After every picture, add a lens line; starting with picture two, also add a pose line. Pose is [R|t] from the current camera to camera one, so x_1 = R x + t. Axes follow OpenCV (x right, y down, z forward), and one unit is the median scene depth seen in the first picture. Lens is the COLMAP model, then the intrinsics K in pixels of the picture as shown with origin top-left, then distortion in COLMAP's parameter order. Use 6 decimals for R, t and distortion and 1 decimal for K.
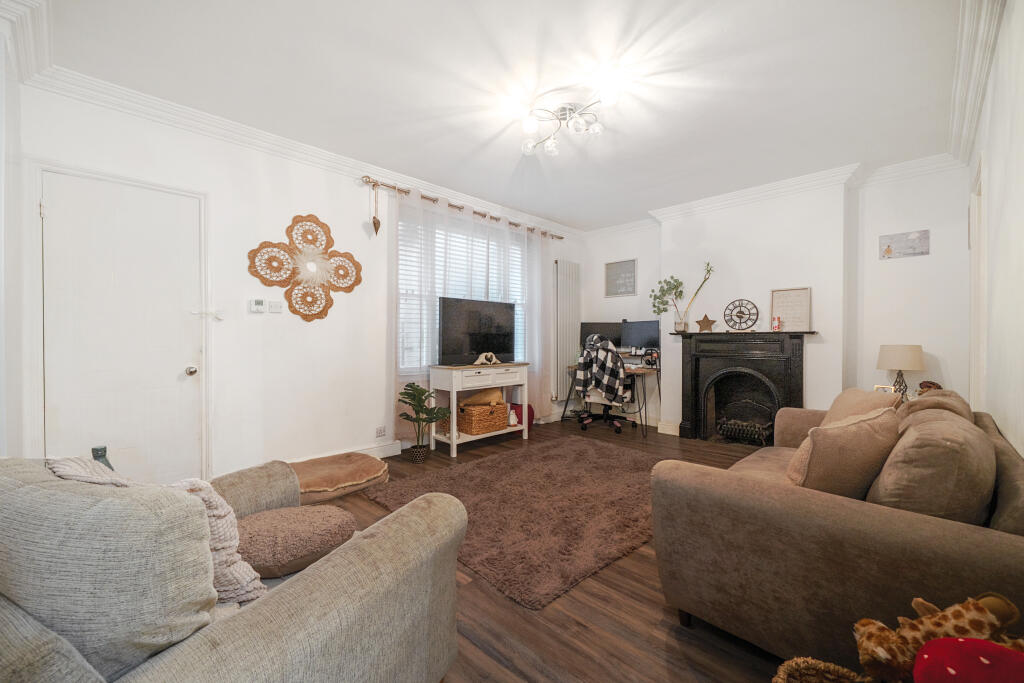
lens RADIAL K [[403.7, 0, 510.6], [0, 403.7, 341.0], [0, 0, 1]] dist [0.001137, 0.000309]
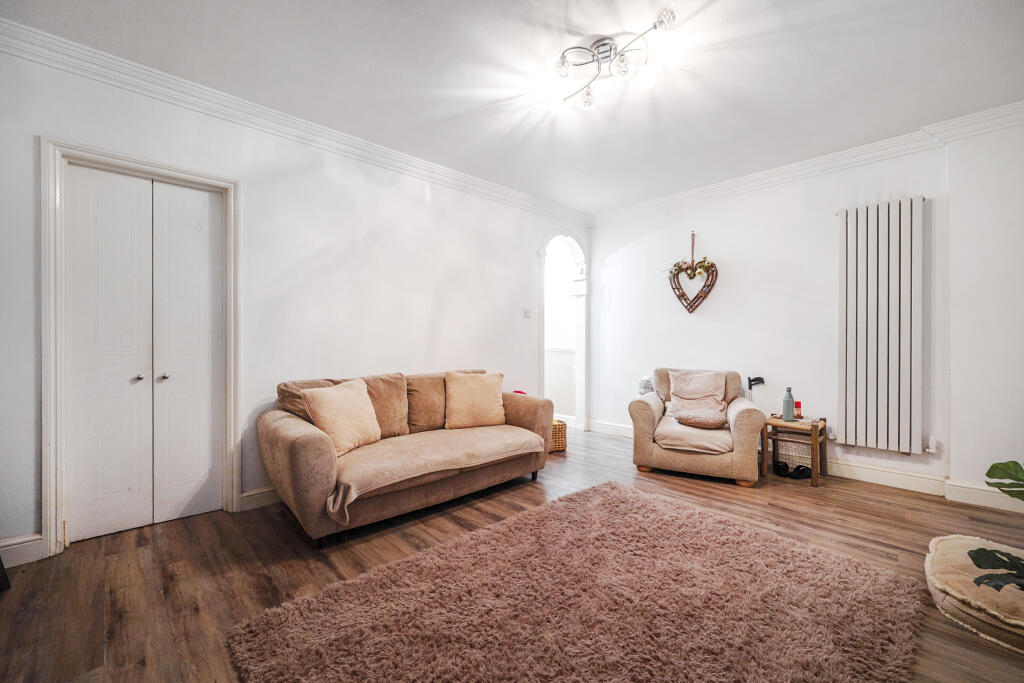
lens RADIAL K [[407.5, 0, 518.5], [0, 407.5, 338.8], [0, 0, 1]] dist [0.015839, 0.000038]
pose [[-0.999693, -0.003807, 0.024468, 0.172200], [-0.003707, 0.999985, 0.004113, -0.009973], [-0.024483, 0.004022, -0.999692, 1.165272]]
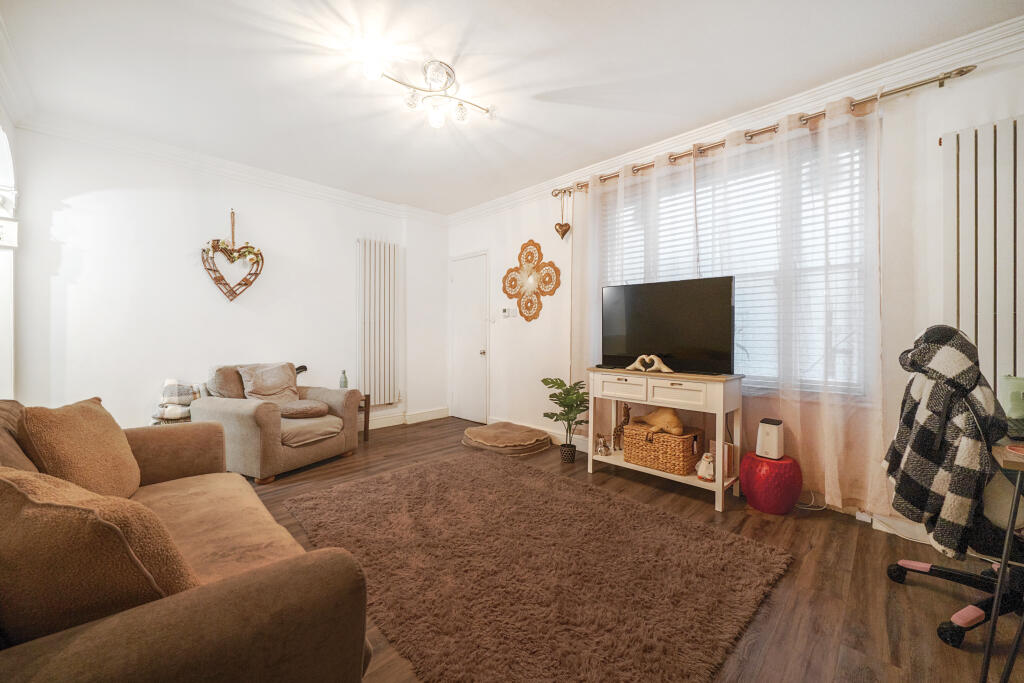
lens RADIAL K [[410.2, 0, 512.3], [0, 410.2, 331.9], [0, 0, 1]] dist [0.001073, 0.000073]
pose [[-0.003490, -0.006220, -0.999975, 0.664965], [-0.010344, 0.999927, -0.006184, -0.004933], [0.999940, 0.010322, -0.003554, 0.757019]]
